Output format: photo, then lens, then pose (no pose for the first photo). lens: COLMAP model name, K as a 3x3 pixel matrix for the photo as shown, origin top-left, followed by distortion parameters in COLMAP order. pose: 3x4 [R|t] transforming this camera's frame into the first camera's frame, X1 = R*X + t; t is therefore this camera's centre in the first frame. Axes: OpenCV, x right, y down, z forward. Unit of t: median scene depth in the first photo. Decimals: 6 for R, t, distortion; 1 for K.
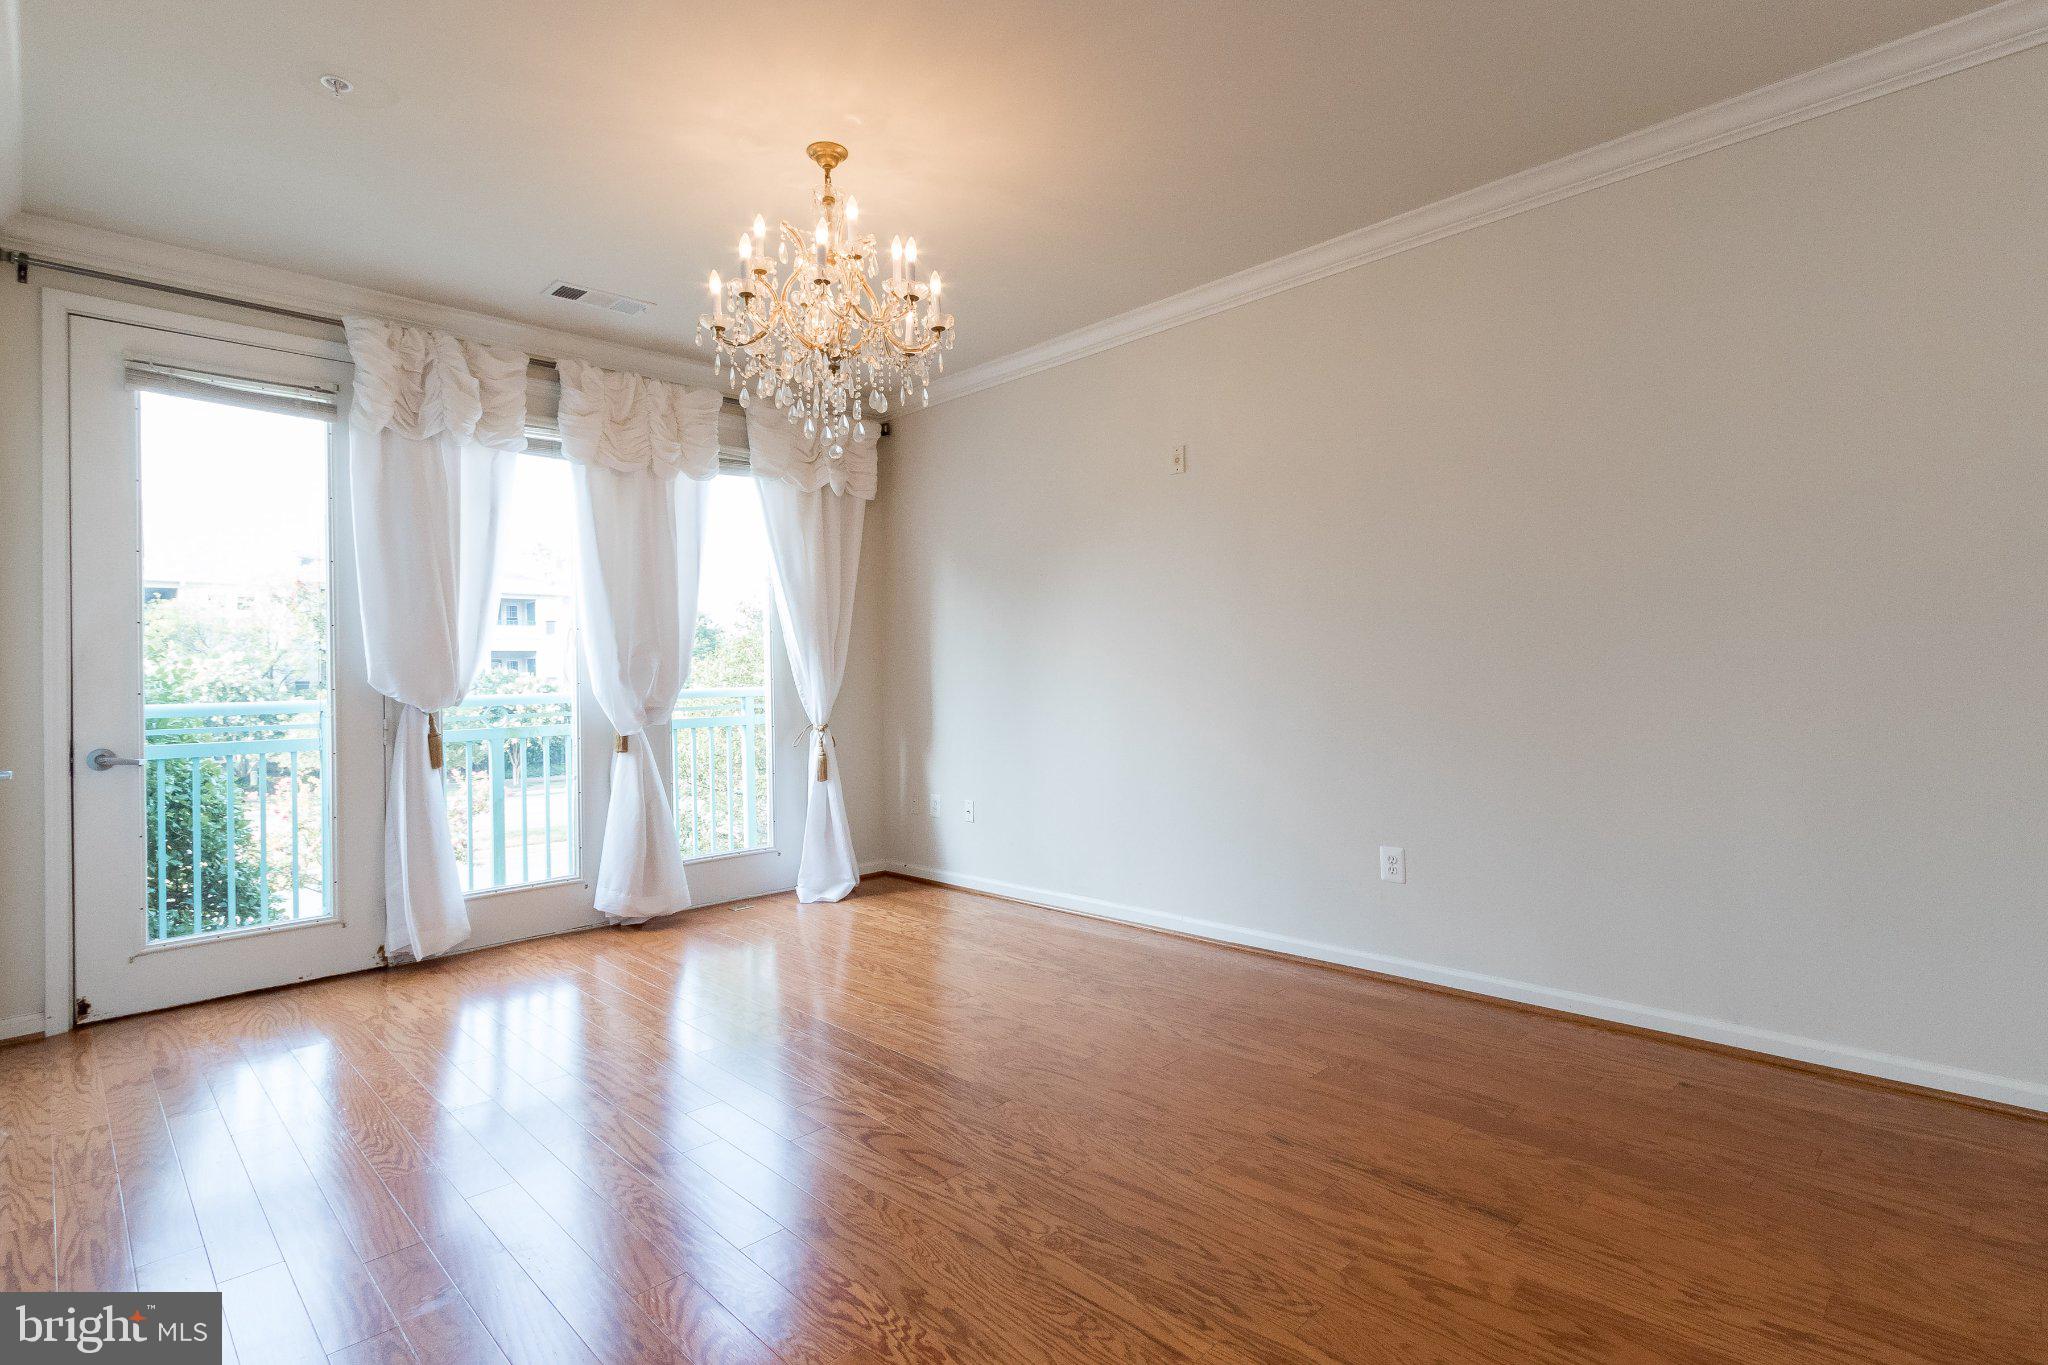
lens RADIAL K [[983.5, 0, 1022.7], [0, 983.5, 687.3], [0, 0, 1]] dist [0.000155, 0.000870]
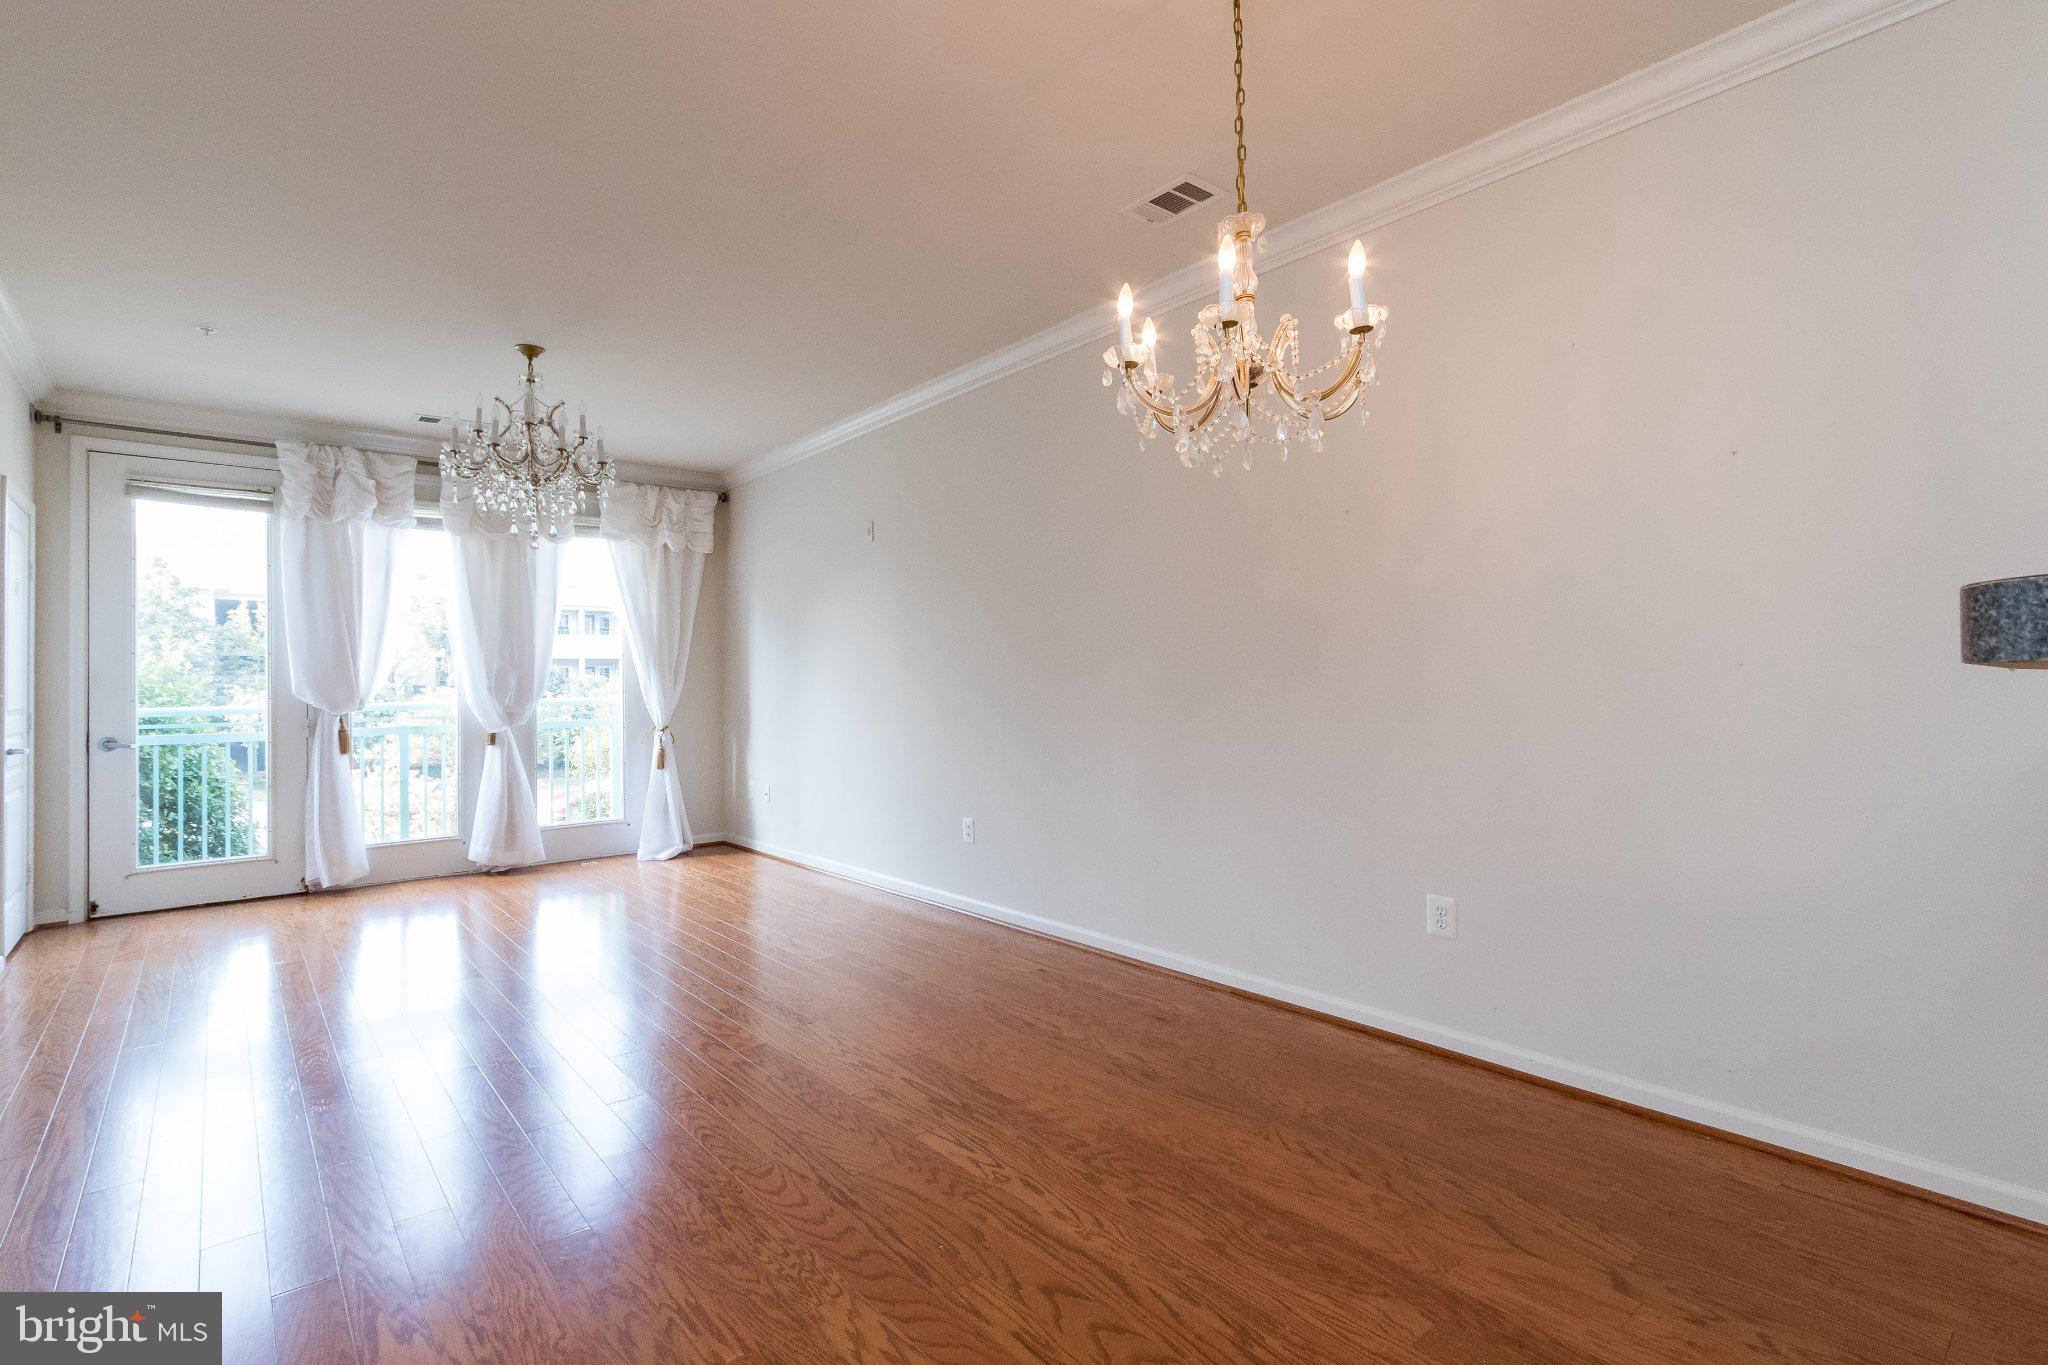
lens RADIAL K [[946.9, 0, 1016.2], [0, 946.9, 693.2], [0, 0, 1]] dist [-0.000202, -0.000506]
pose [[0.996868, 0.006755, -0.078796, 0.458427], [-0.006897, 0.999975, -0.001519, -0.009581], [0.078783, 0.002057, 0.996890, -0.273171]]
